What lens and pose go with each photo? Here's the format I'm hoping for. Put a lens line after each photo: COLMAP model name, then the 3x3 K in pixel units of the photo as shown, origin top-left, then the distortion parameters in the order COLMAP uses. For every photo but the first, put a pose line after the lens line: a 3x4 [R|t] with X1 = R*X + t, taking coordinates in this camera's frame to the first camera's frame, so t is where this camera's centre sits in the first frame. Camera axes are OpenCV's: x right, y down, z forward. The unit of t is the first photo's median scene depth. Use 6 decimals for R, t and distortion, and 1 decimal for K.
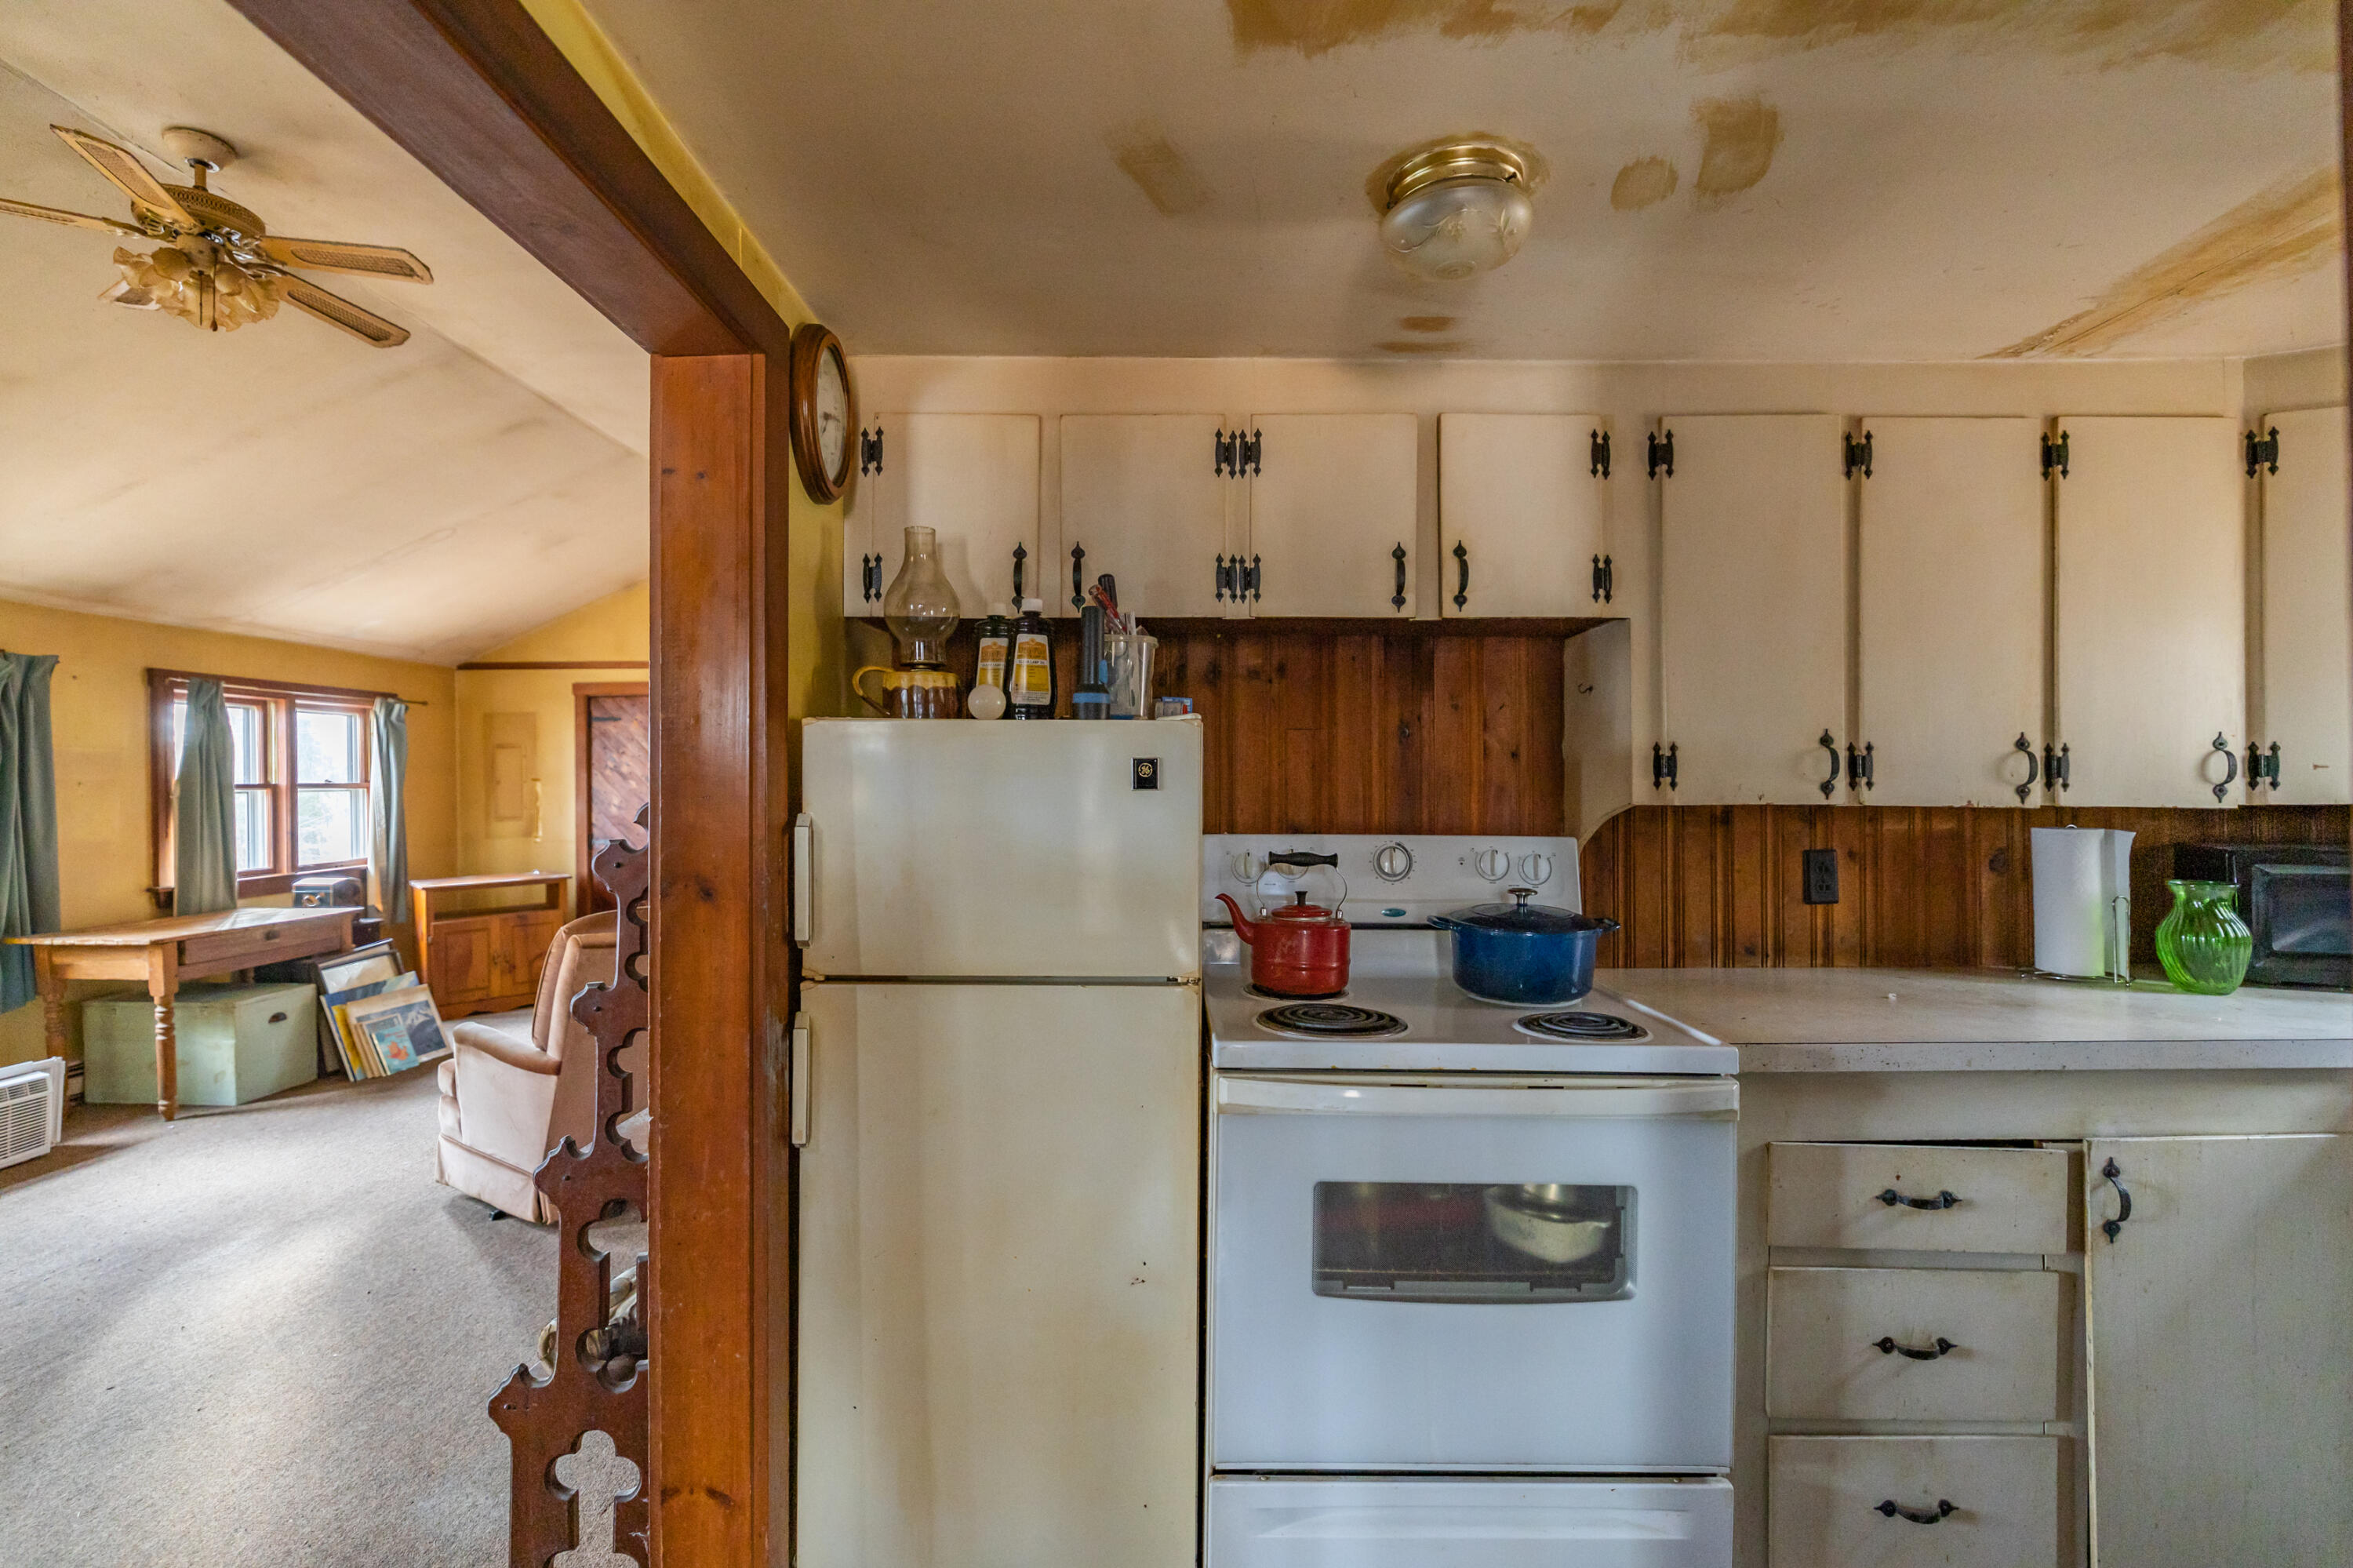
lens RADIAL K [[1010.8, 0, 1177.8], [0, 1010.8, 805.5], [0, 0, 1]] dist [0.001390, -0.000277]
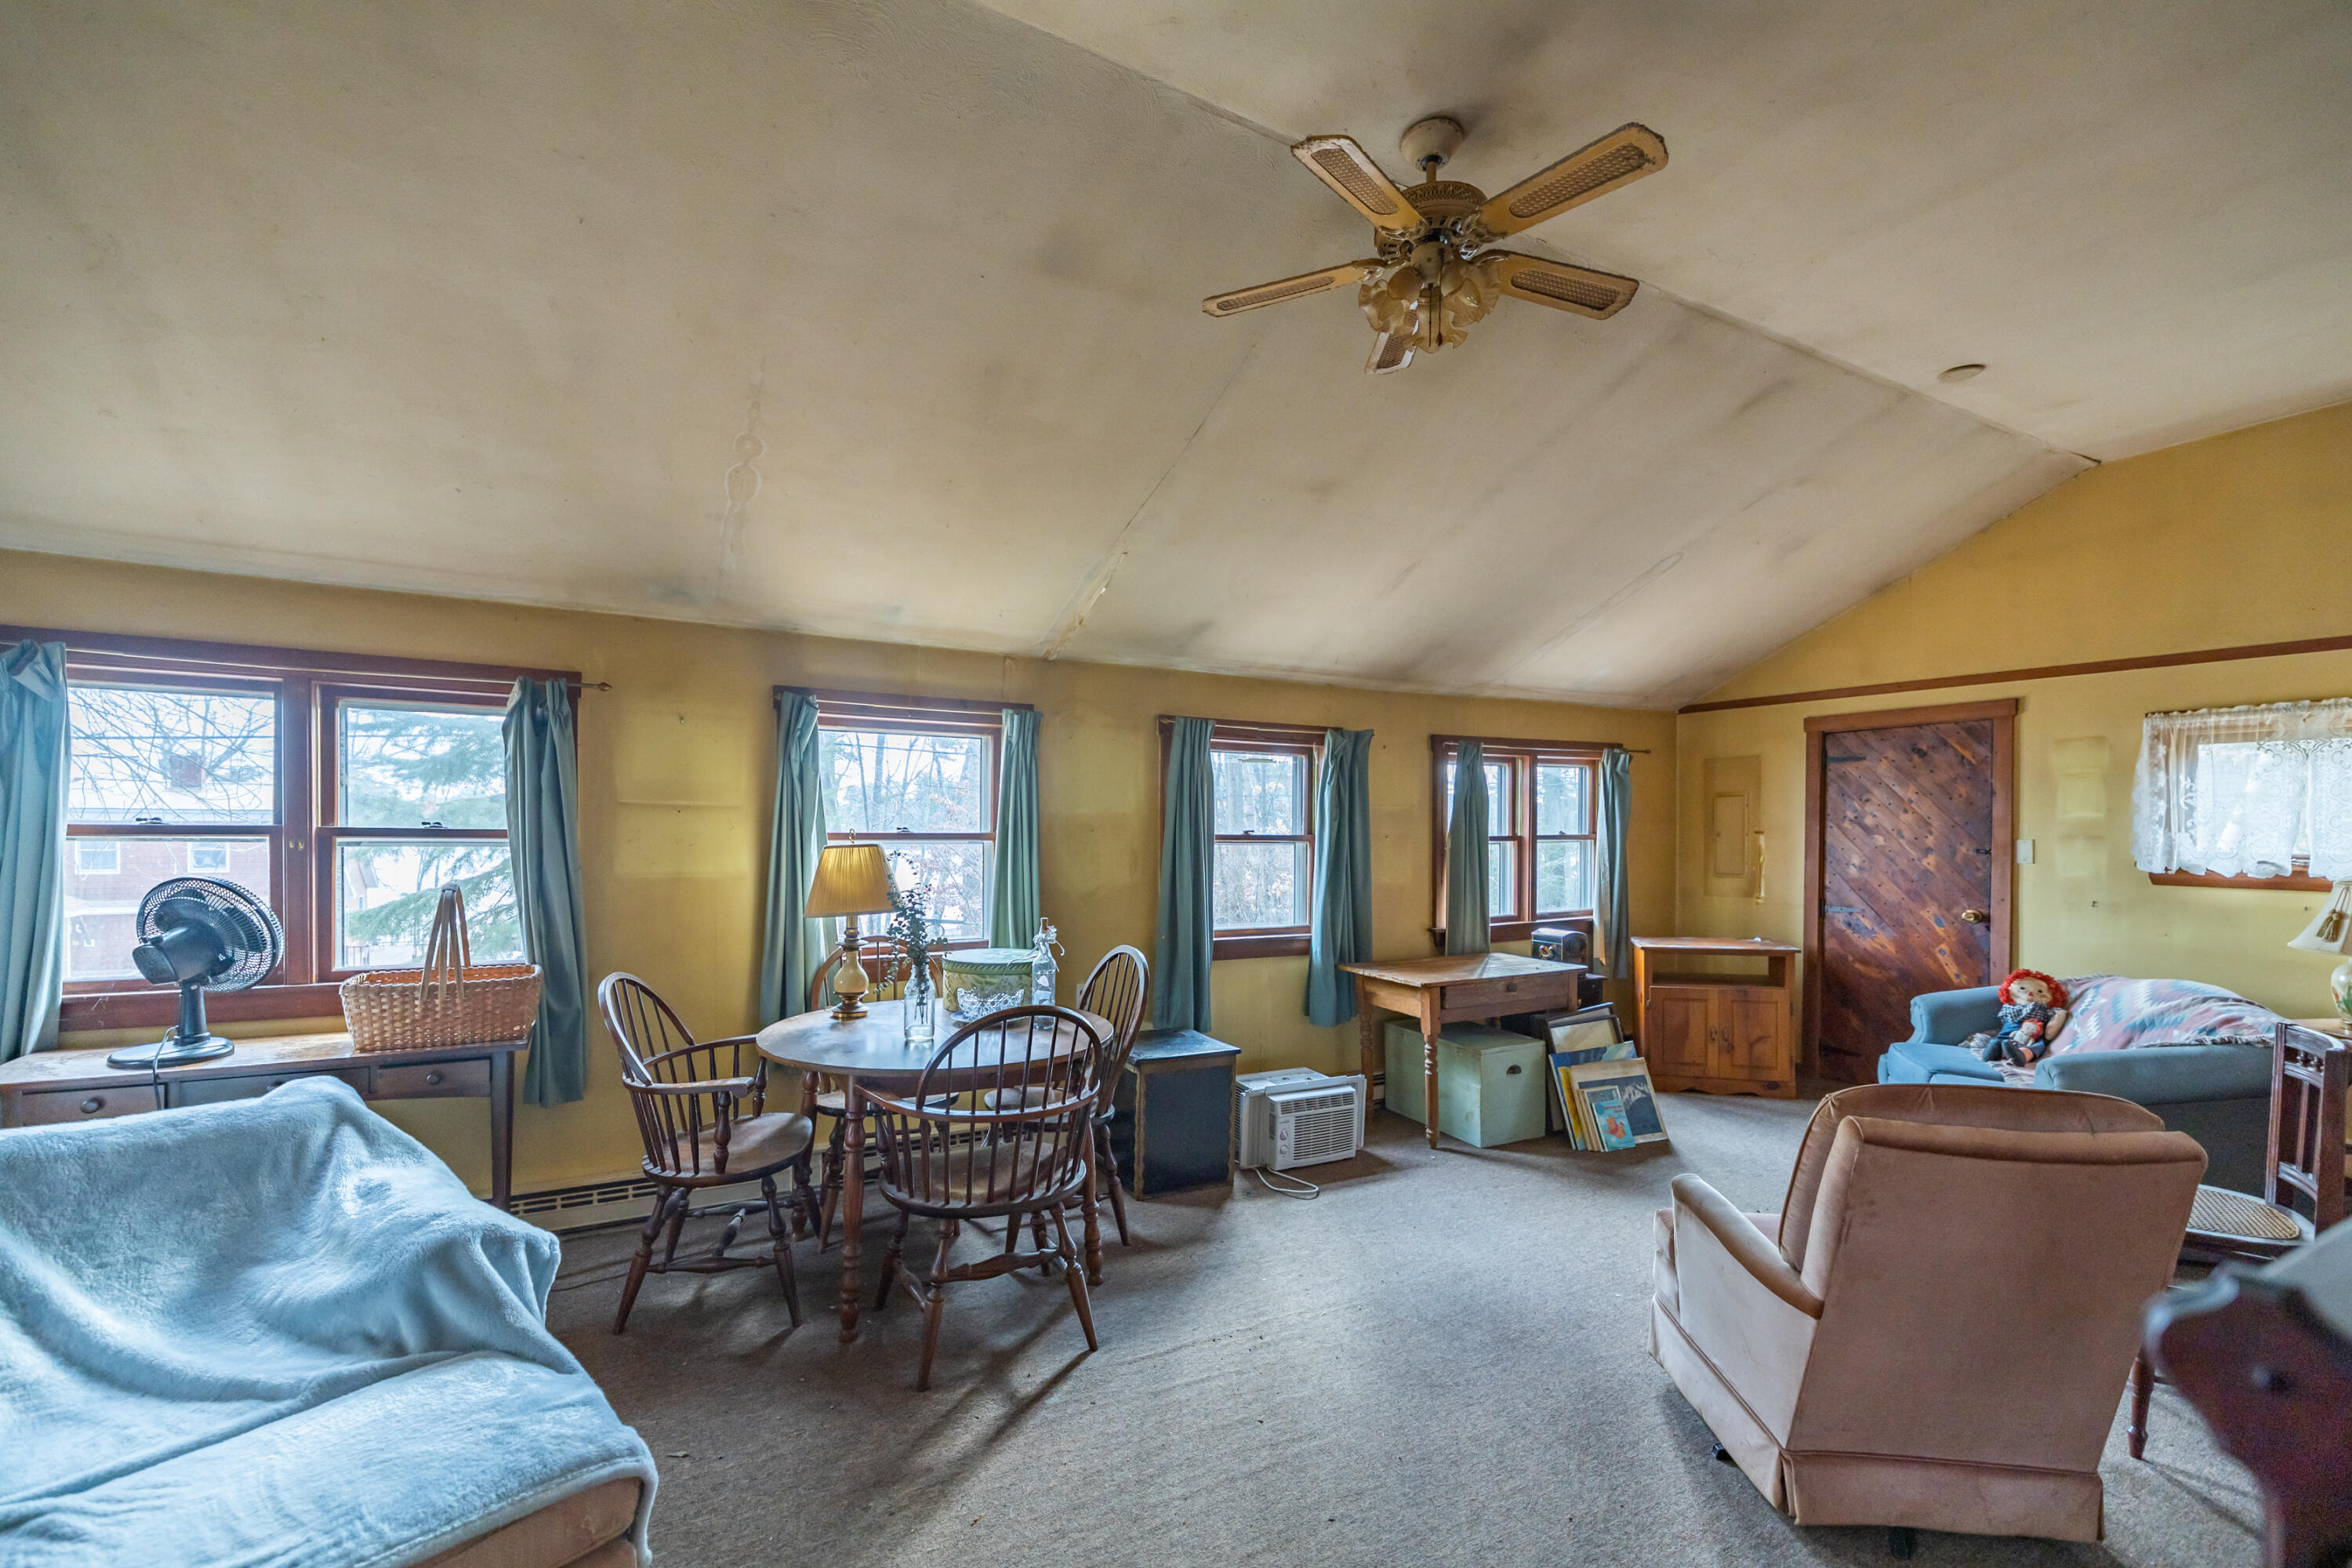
lens RADIAL K [[1010.3, 0, 1177.3], [0, 1010.3, 805.5], [0, 0, 1]] dist [0.001390, -0.000277]
pose [[0.476120, -0.004432, -0.879369, -0.151720], [-0.026162, 0.999473, -0.019202, -0.026114], [0.878991, 0.032149, 0.475754, 0.204318]]
